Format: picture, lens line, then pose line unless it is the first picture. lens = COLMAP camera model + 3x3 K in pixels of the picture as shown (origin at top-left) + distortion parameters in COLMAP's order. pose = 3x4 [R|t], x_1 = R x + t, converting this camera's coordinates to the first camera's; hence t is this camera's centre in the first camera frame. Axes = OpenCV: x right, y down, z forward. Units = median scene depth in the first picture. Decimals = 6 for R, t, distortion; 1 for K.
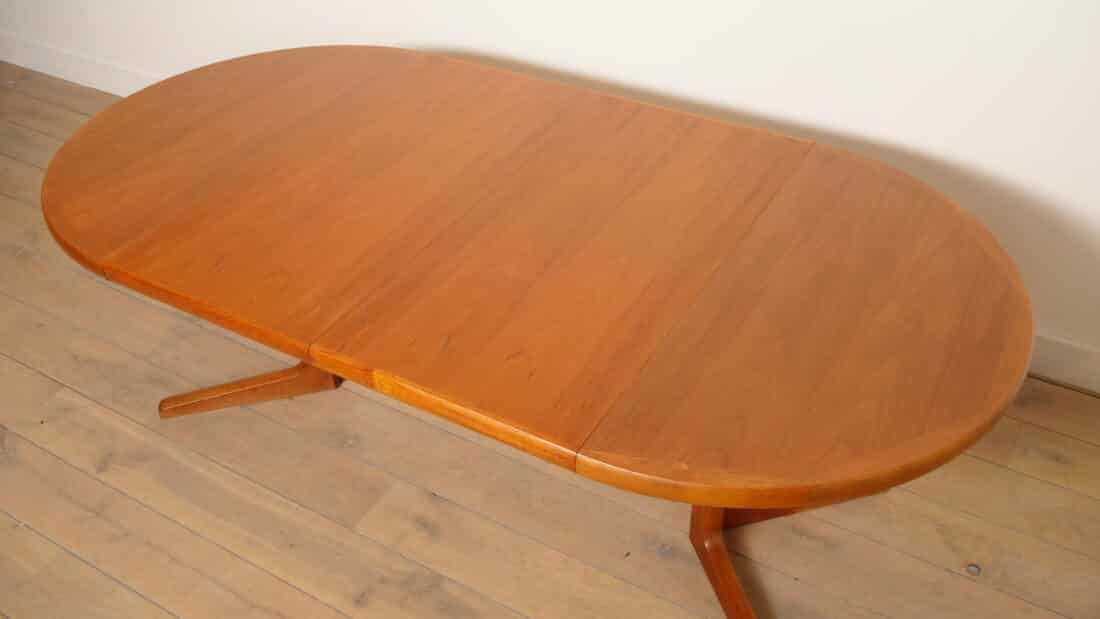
lens RADIAL K [[1025.2, 0, 548.3], [0, 1025.2, 315.4], [0, 0, 1]] dist [-0.000458, 0.000000]
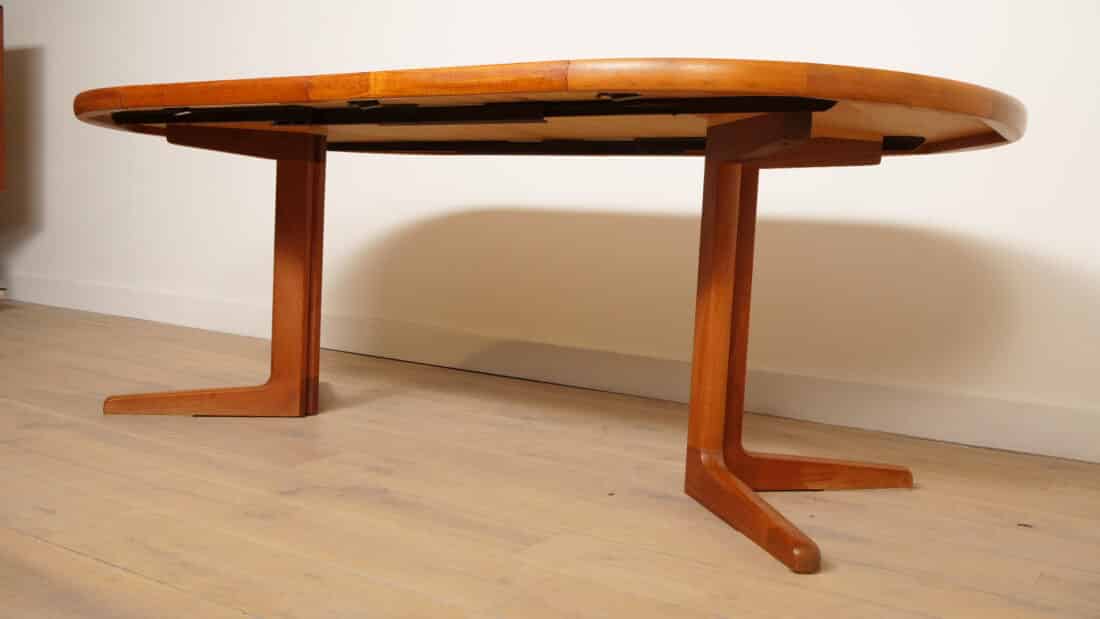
lens RADIAL K [[1025.2, 0, 550.7], [0, 1025.2, 306.1], [0, 0, 1]] dist [-0.000458, 0.000000]
pose [[0.996942, 0.075648, -0.019576, 0.029815], [-0.073894, 0.831249, -0.550966, 0.535128], [-0.025407, 0.550728, 0.834298, 0.196394]]
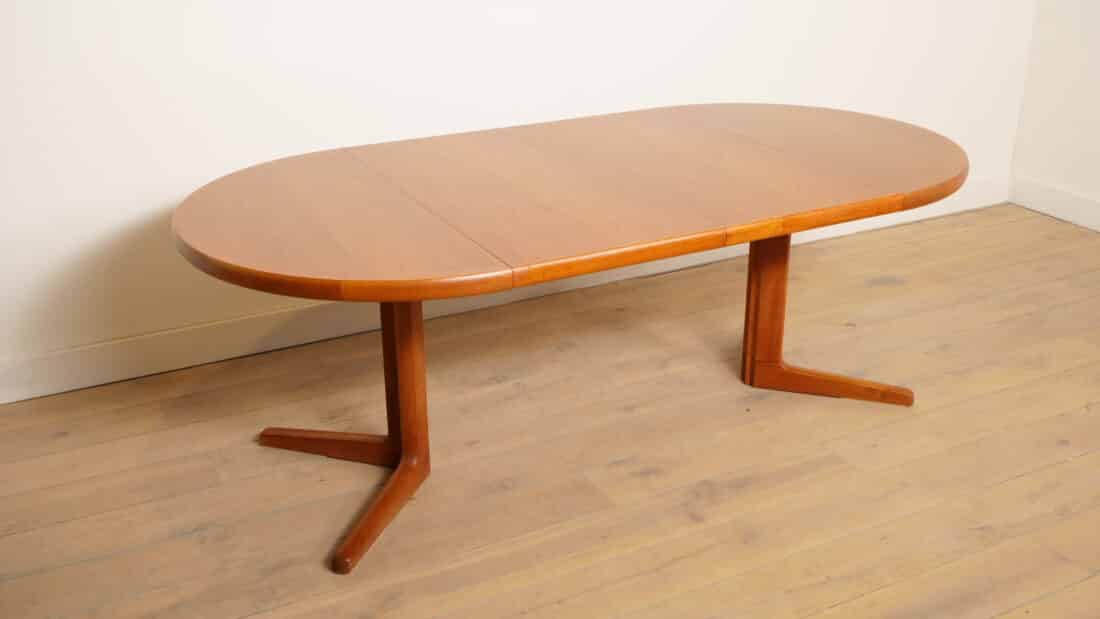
lens RADIAL K [[1146.9, 0, 557.4], [0, 1146.9, 311.4], [0, 0, 1]] dist [0.026108, 0.000000]
pose [[0.509275, -0.305421, 0.804585, -1.078541], [0.520147, 0.854062, -0.005033, 0.011302], [-0.685628, 0.421066, 0.593816, 0.242693]]
